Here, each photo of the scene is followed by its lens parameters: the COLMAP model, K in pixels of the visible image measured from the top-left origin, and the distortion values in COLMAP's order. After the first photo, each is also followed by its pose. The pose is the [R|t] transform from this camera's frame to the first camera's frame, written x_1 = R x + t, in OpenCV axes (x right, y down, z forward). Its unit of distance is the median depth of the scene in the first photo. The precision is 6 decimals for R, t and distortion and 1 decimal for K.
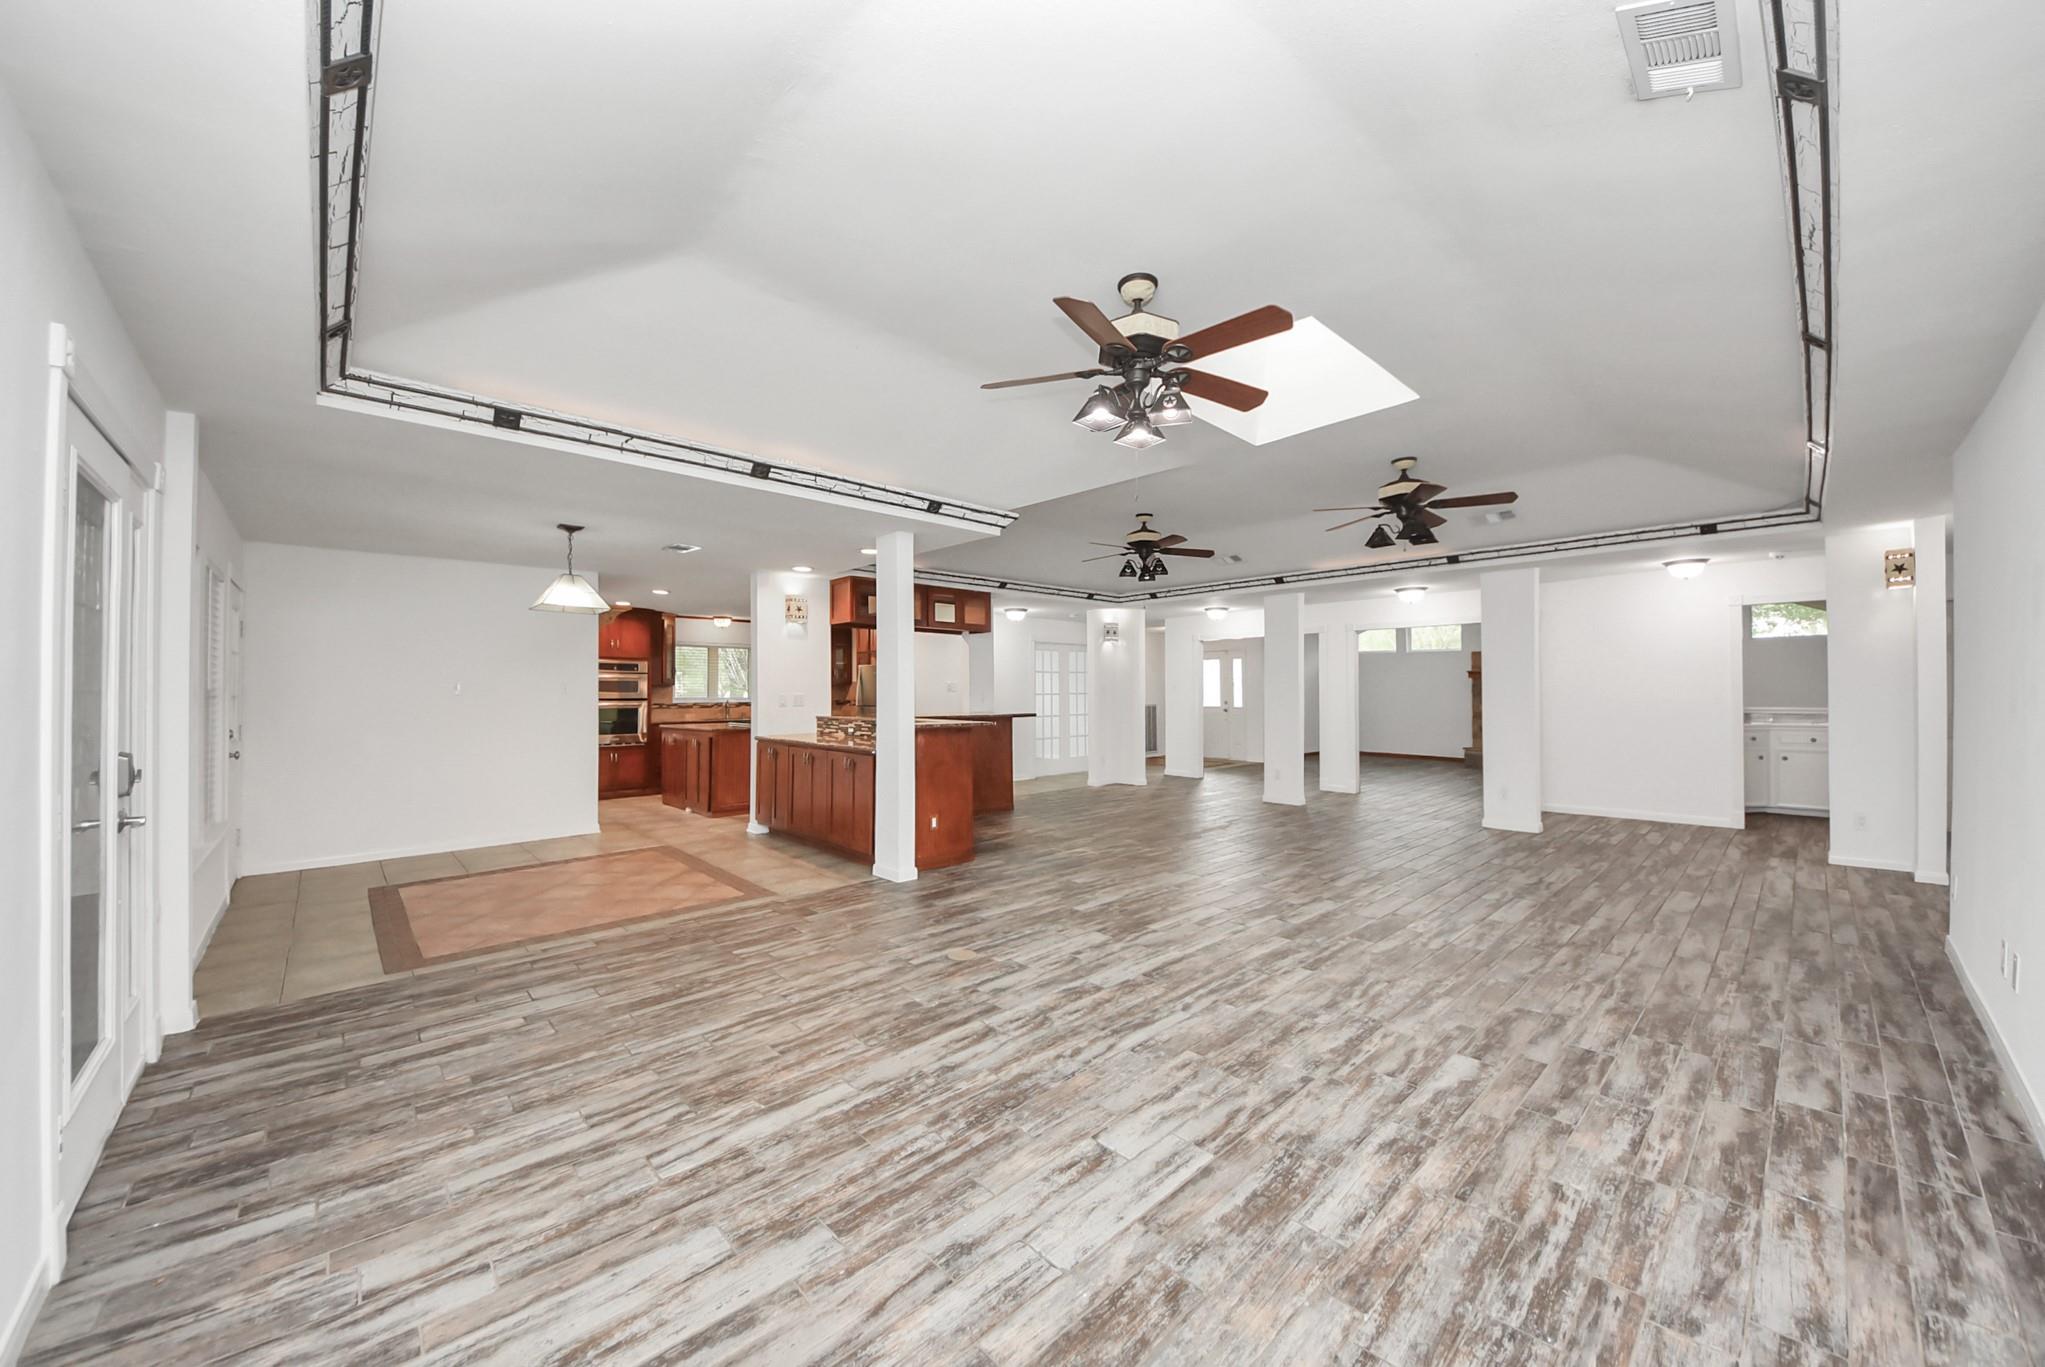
lens RADIAL K [[738.5, 0, 1022.5], [0, 738.5, 683.5], [0, 0, 1]] dist [0.021576, -0.010139]
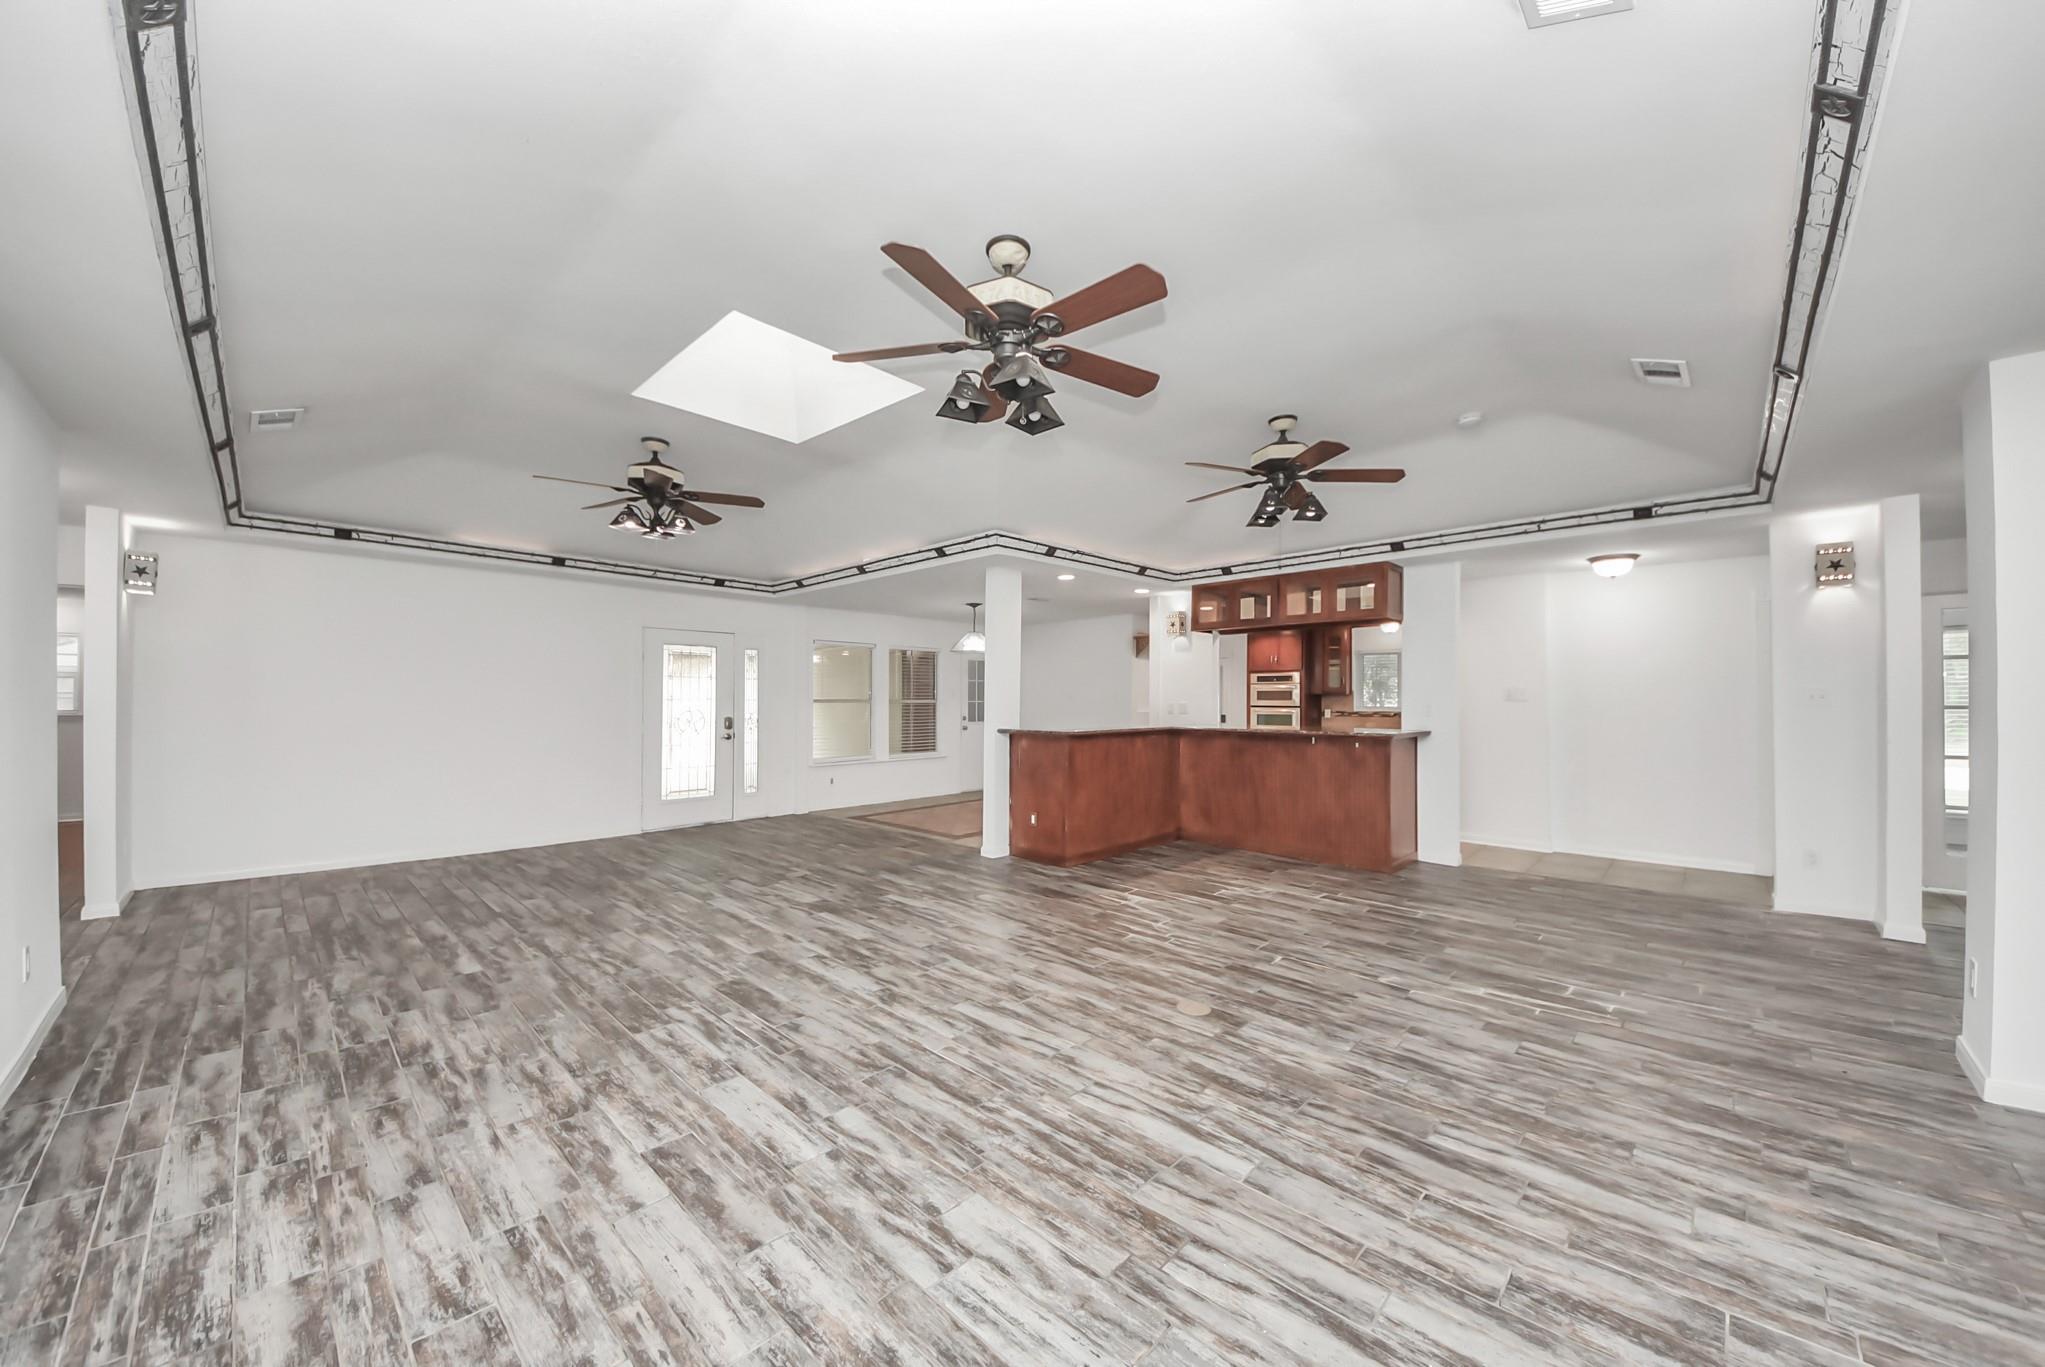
lens RADIAL K [[722.7, 0, 1027.5], [0, 722.7, 691.0], [0, 0, 1]] dist [0.020371, -0.009064]
pose [[0.056742, -0.010147, -0.998337, 1.714989], [0.011800, 0.999885, -0.009492, 0.011222], [0.998319, -0.011241, 0.056855, 1.670485]]
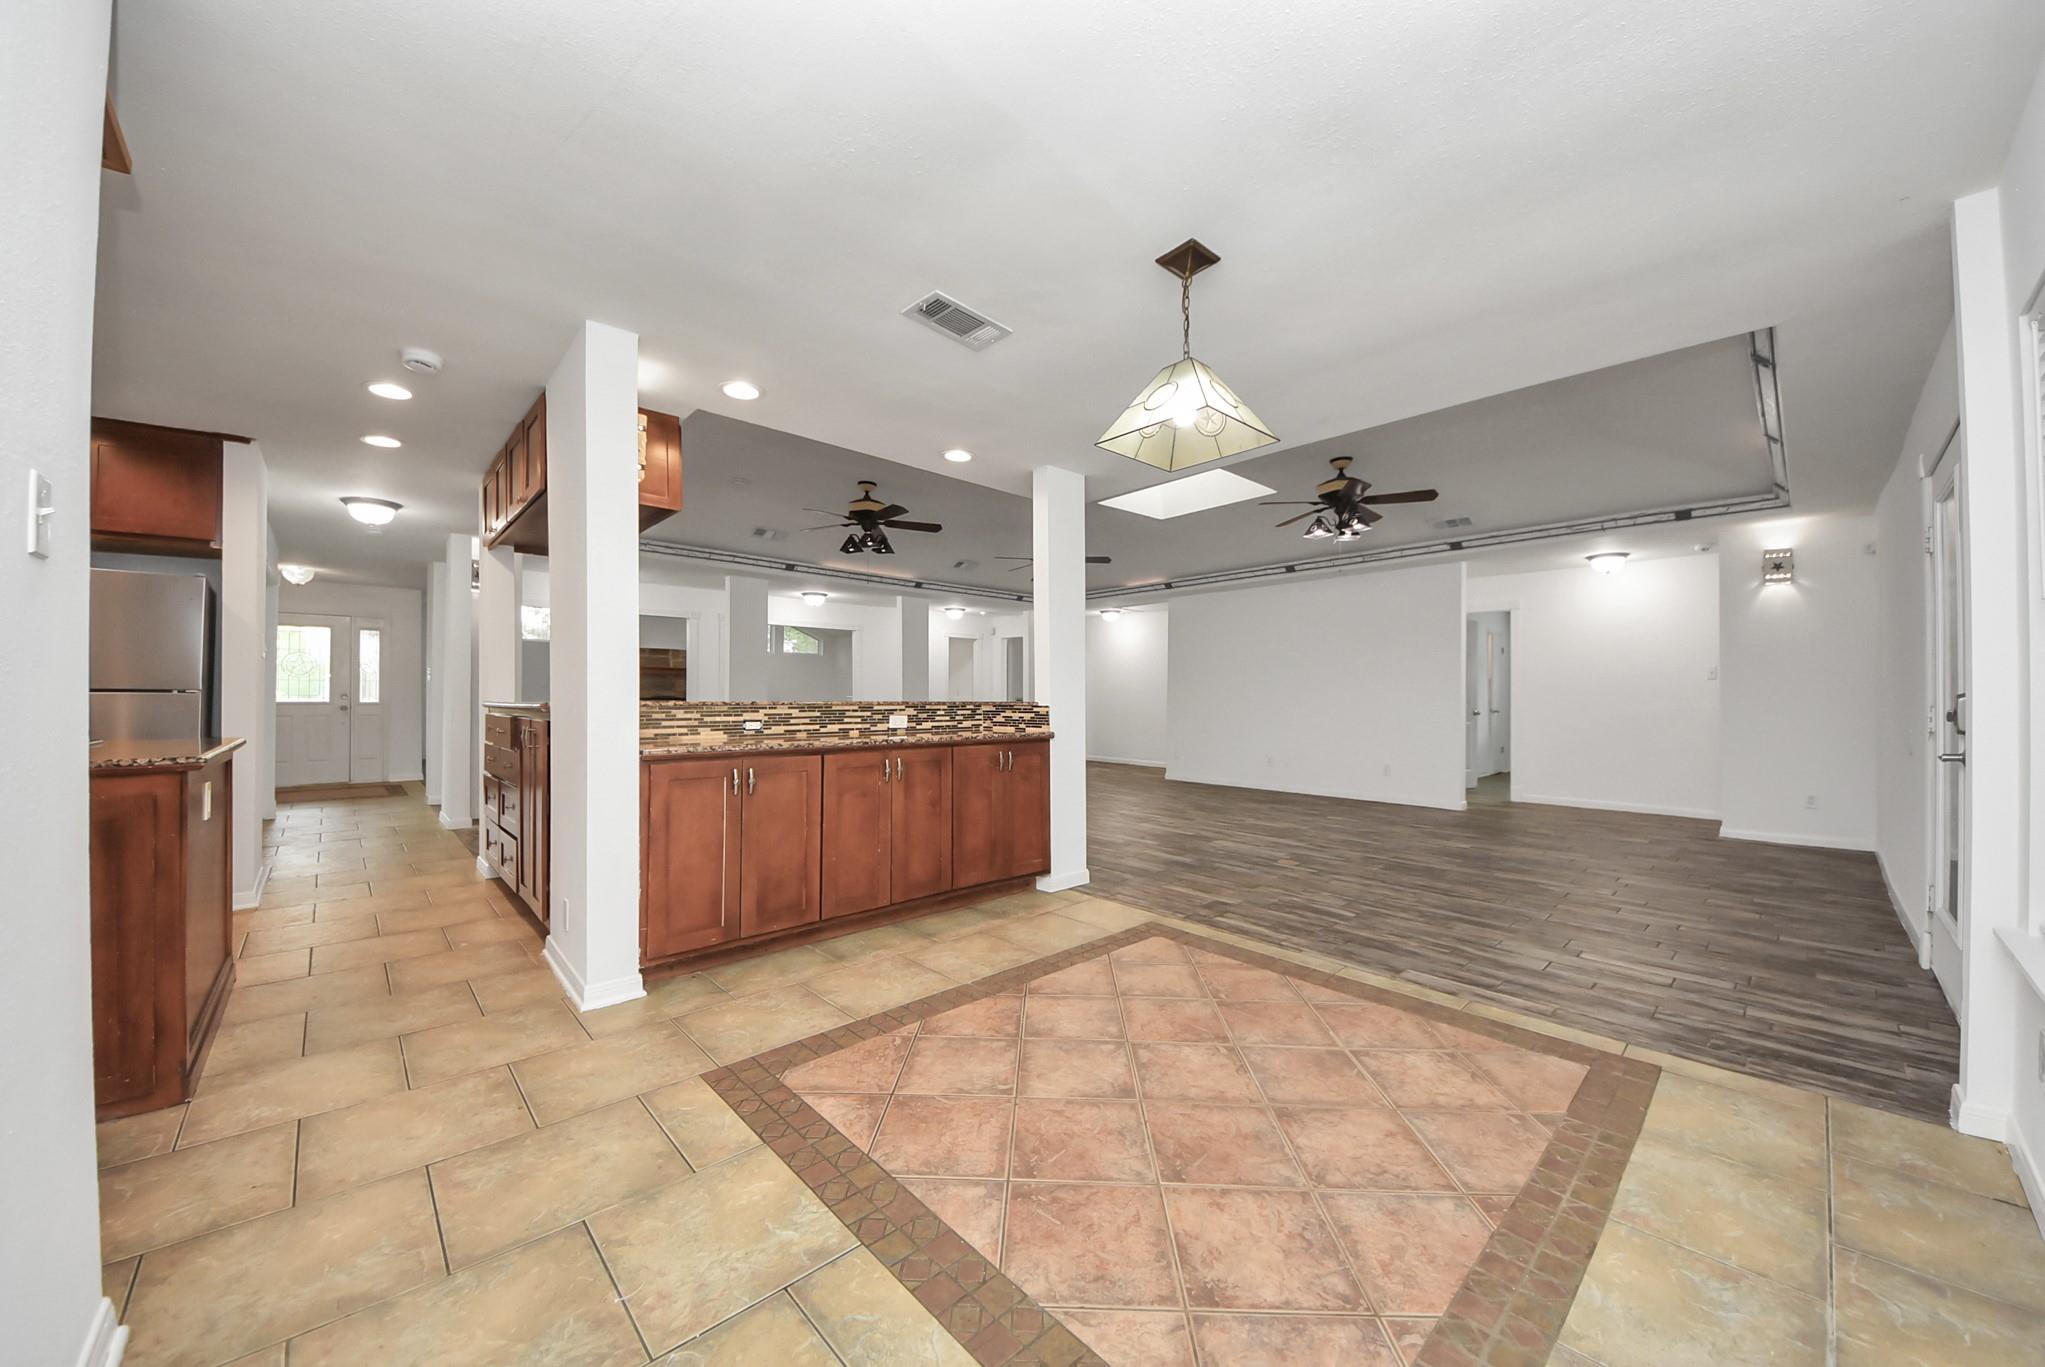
lens RADIAL K [[734.8, 0, 1041.7], [0, 734.8, 670.7], [0, 0, 1]] dist [0.020669, -0.009691]
pose [[-0.012714, 0.037356, 0.999221, -1.727932], [-0.013953, 0.999198, -0.037533, 0.089807], [-0.999822, -0.014419, -0.012182, 1.778226]]
